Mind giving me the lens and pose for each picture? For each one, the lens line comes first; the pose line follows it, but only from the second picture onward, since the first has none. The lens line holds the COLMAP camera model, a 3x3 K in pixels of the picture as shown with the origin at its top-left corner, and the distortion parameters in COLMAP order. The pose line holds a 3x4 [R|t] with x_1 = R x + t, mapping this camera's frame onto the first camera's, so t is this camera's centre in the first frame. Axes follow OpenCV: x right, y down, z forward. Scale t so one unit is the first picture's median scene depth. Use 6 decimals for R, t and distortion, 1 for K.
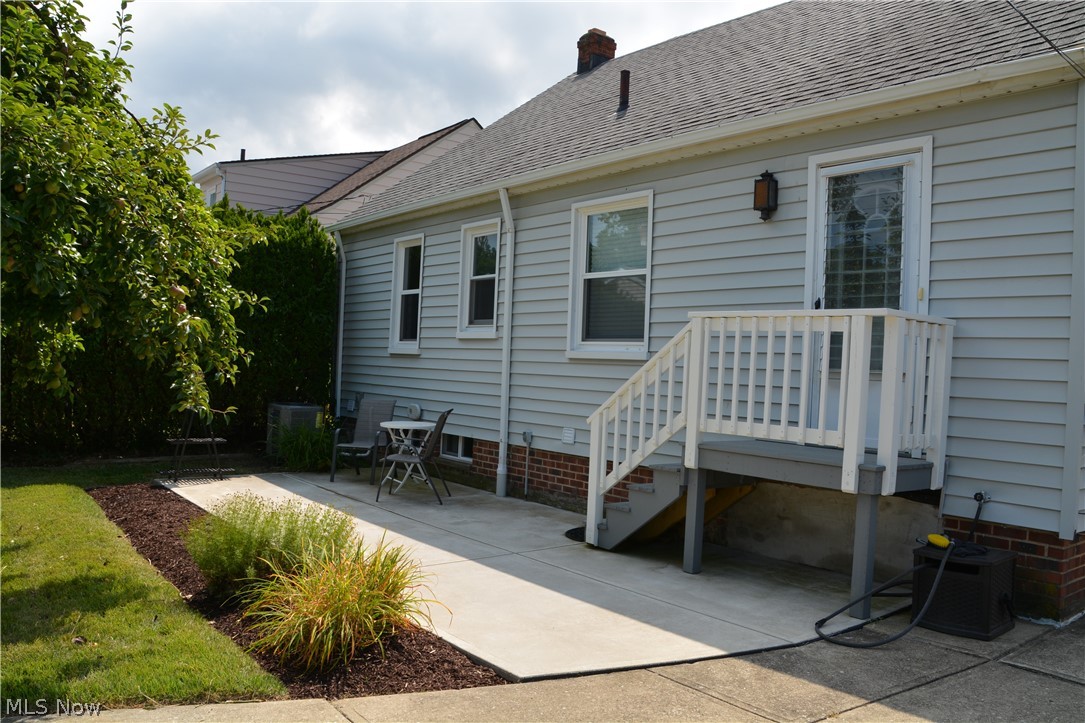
lens RADIAL K [[879.9, 0, 542.5], [0, 879.9, 361.5], [0, 0, 1]] dist [-0.153334, 0.125391]
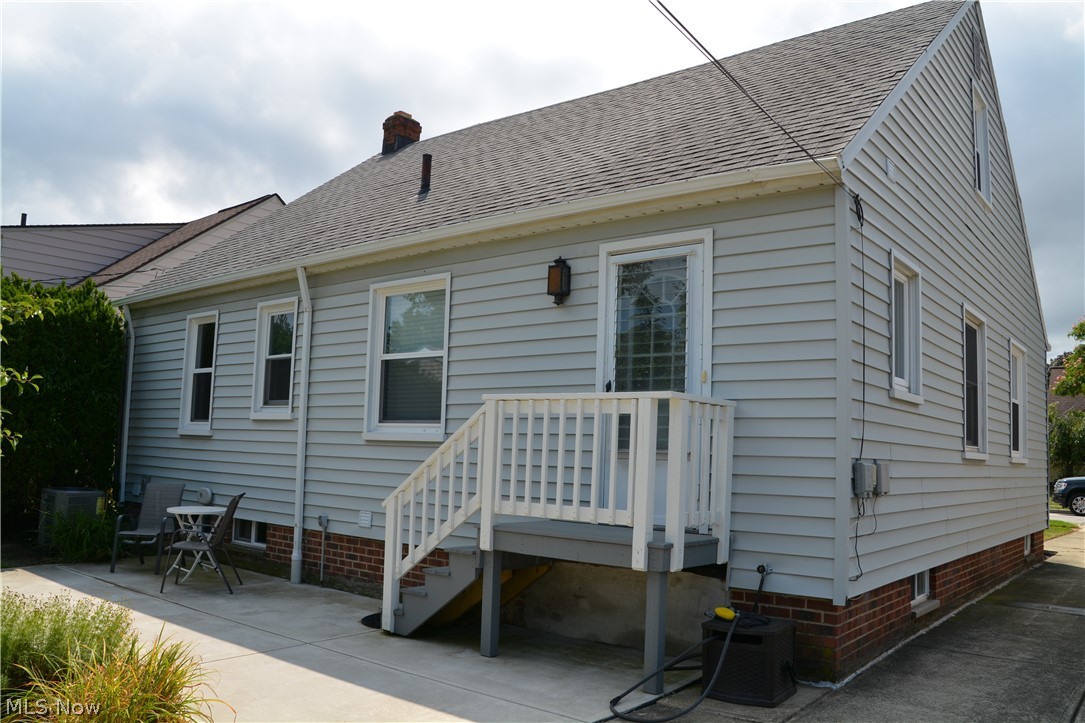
lens RADIAL K [[879.9, 0, 542.5], [0, 879.9, 361.5], [0, 0, 1]] dist [-0.153334, 0.125391]
pose [[0.975921, 0.010355, 0.217876, 0.011275], [0.009151, 0.996049, -0.088328, -0.003742], [-0.217930, 0.088195, 0.971971, -0.002841]]
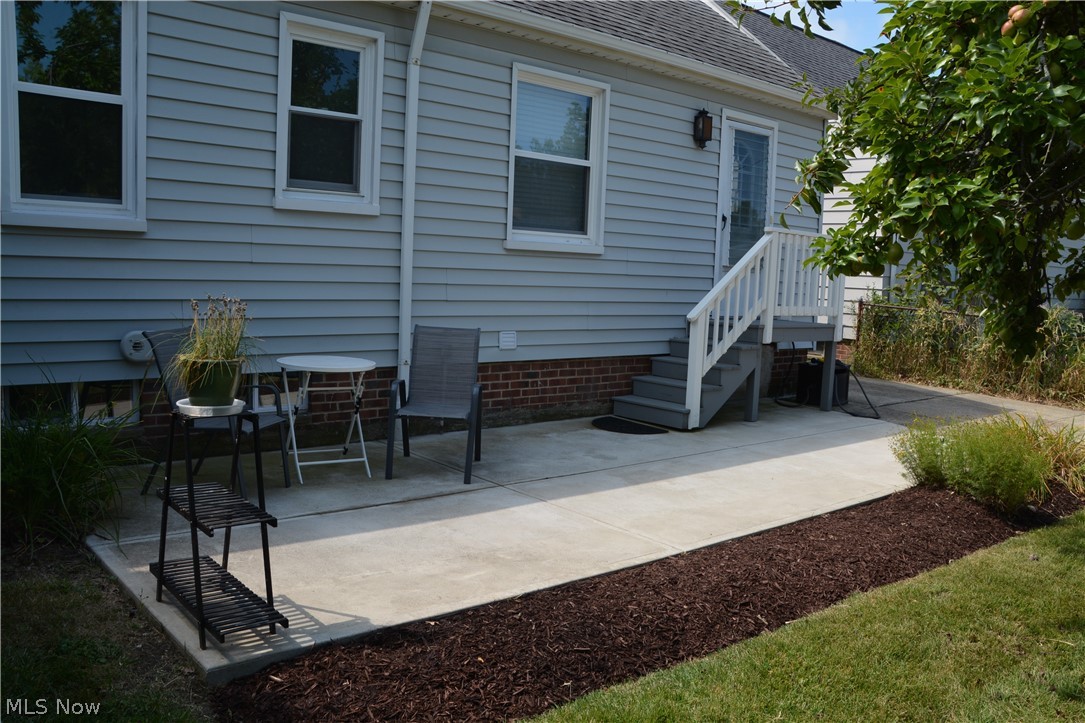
lens RADIAL K [[908.9, 0, 542.5], [0, 908.9, 361.5], [0, 0, 1]] dist [-0.099807, 0.002628]
pose [[-0.062535, -0.146144, 0.987285, -1.046346], [-0.049170, 0.988471, 0.143205, -0.029051], [-0.996831, -0.039589, -0.069000, 1.264049]]
